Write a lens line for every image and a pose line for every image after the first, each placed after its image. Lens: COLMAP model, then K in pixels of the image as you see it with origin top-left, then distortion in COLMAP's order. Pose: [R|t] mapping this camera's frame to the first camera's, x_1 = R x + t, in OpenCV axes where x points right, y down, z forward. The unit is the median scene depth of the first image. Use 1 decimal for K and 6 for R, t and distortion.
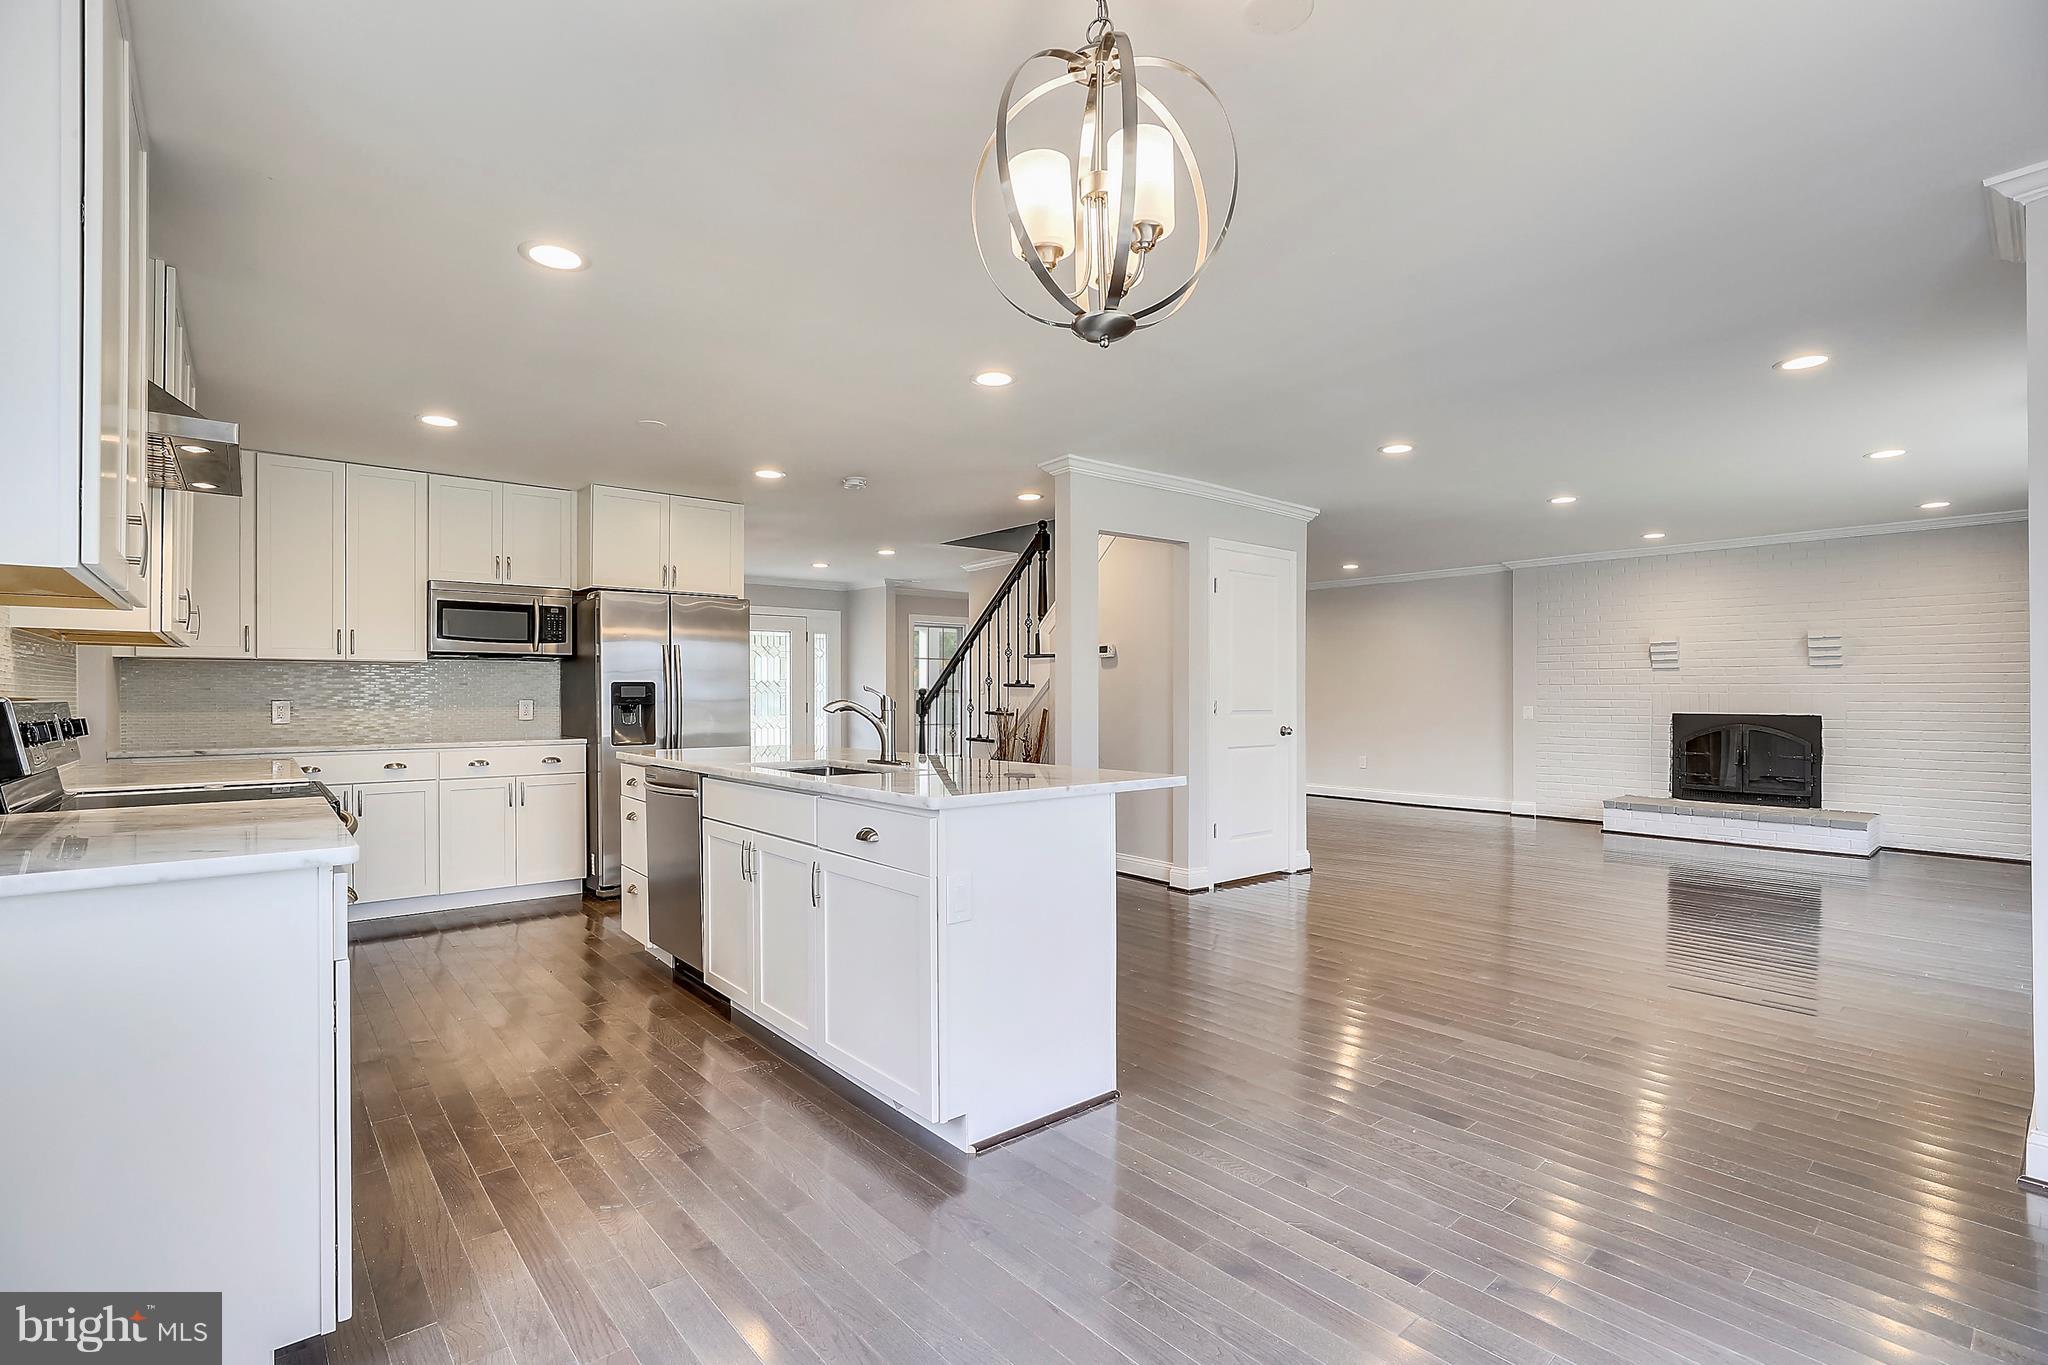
lens RADIAL K [[937.7, 0, 1030.5], [0, 937.7, 690.1], [0, 0, 1]] dist [-0.026361, 0.000434]
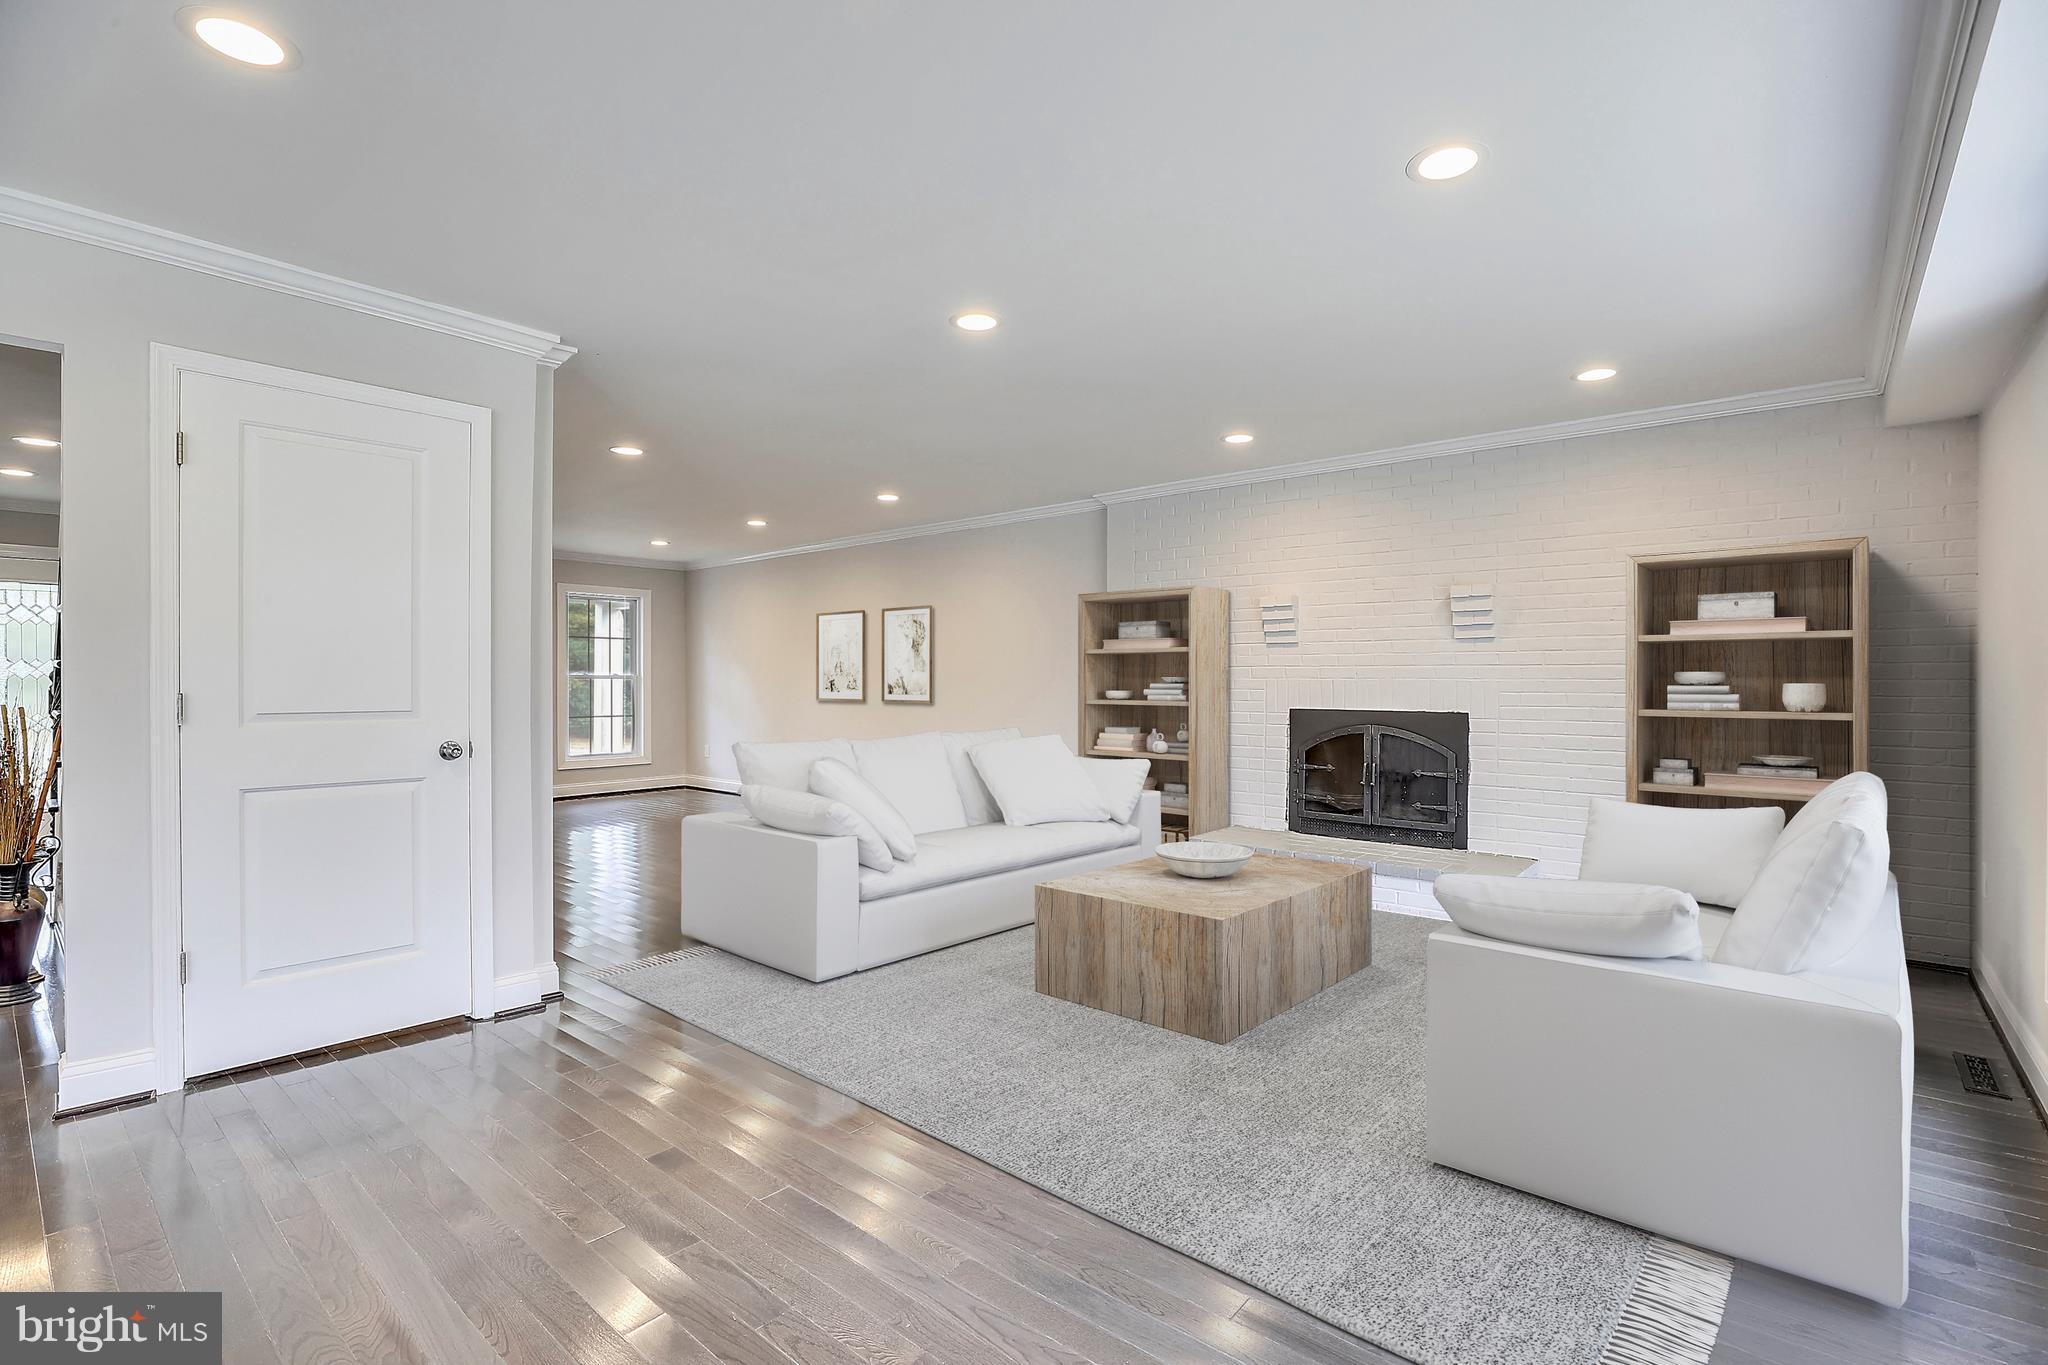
lens RADIAL K [[956.4, 0, 1035.6], [0, 956.4, 680.5], [0, 0, 1]] dist [-0.020273, 0.017270]
pose [[0.986837, 0.000379, 0.161718, 0.429729], [-0.001191, 0.999987, 0.004924, 0.001018], [-0.161714, -0.005052, 0.986825, 0.358121]]
